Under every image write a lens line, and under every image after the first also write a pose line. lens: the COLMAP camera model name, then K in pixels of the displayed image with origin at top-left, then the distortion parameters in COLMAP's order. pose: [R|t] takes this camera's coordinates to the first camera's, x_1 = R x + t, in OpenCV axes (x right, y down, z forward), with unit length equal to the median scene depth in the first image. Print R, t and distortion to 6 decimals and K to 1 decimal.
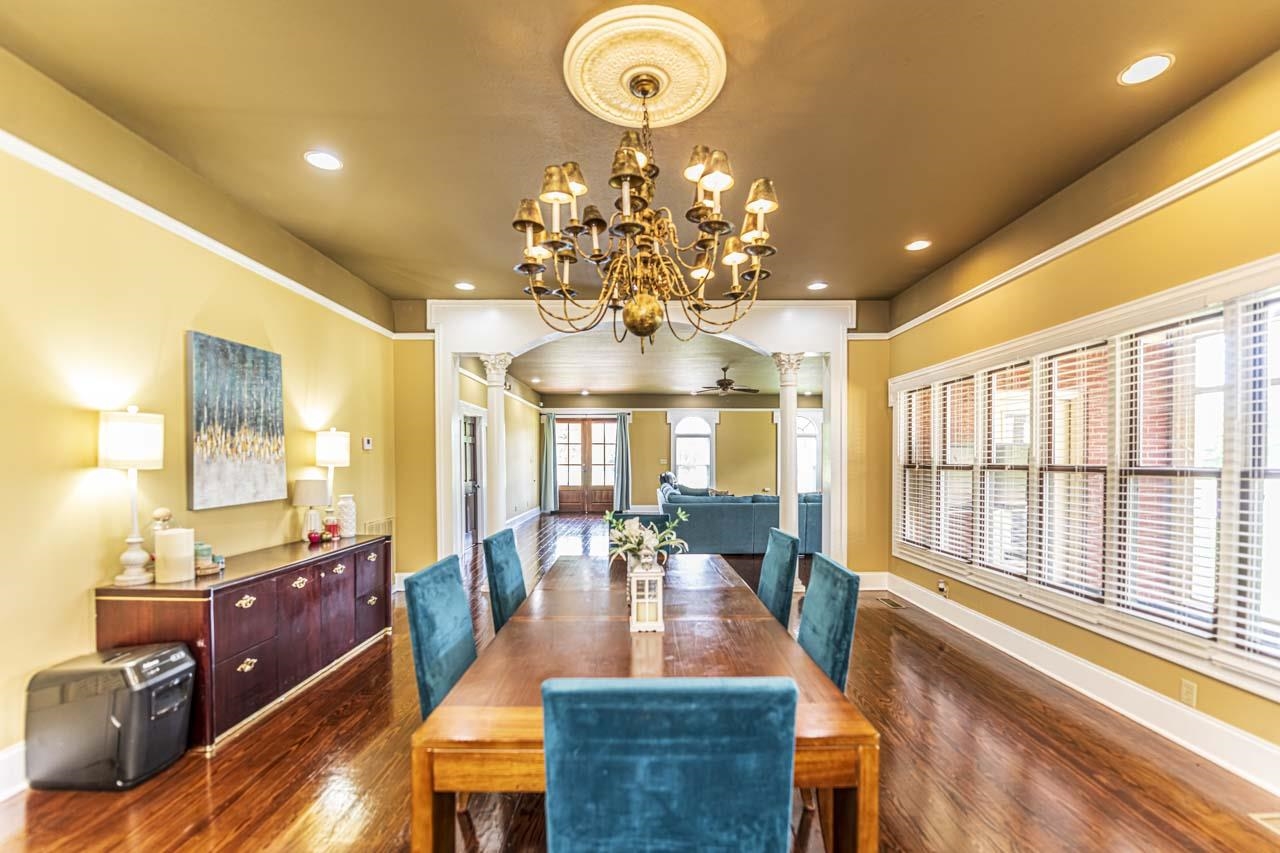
lens RADIAL K [[534.1, 0, 648.4], [0, 534.1, 466.2], [0, 0, 1]] dist [-0.008925, -0.001195]
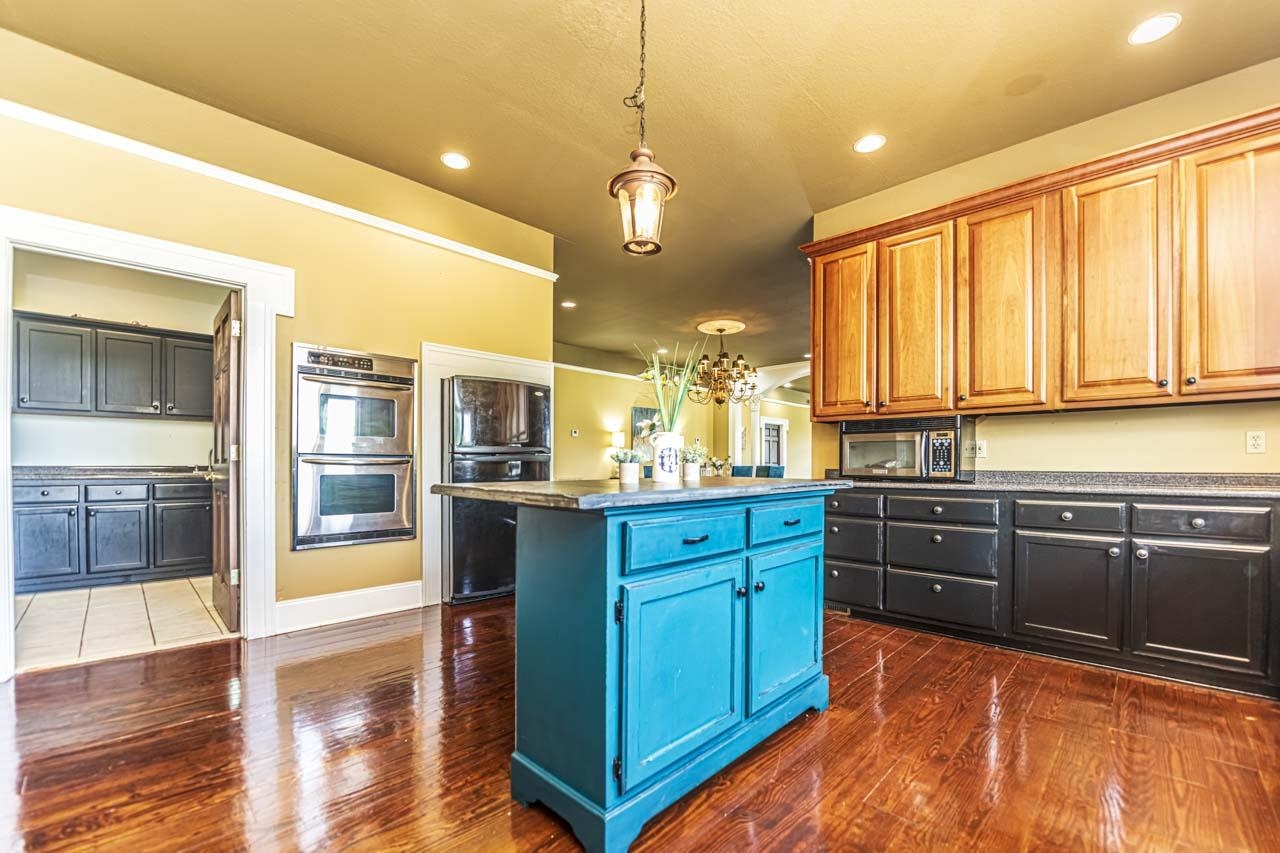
lens RADIAL K [[534.1, 0, 633.2], [0, 534.1, 463.5], [0, 0, 1]] dist [-0.008925, -0.001195]
pose [[0.698327, 0.005258, -0.715760, 1.268972], [-0.014111, 0.999880, -0.006422, 0.101088], [0.715640, 0.014585, 0.698317, -1.099010]]
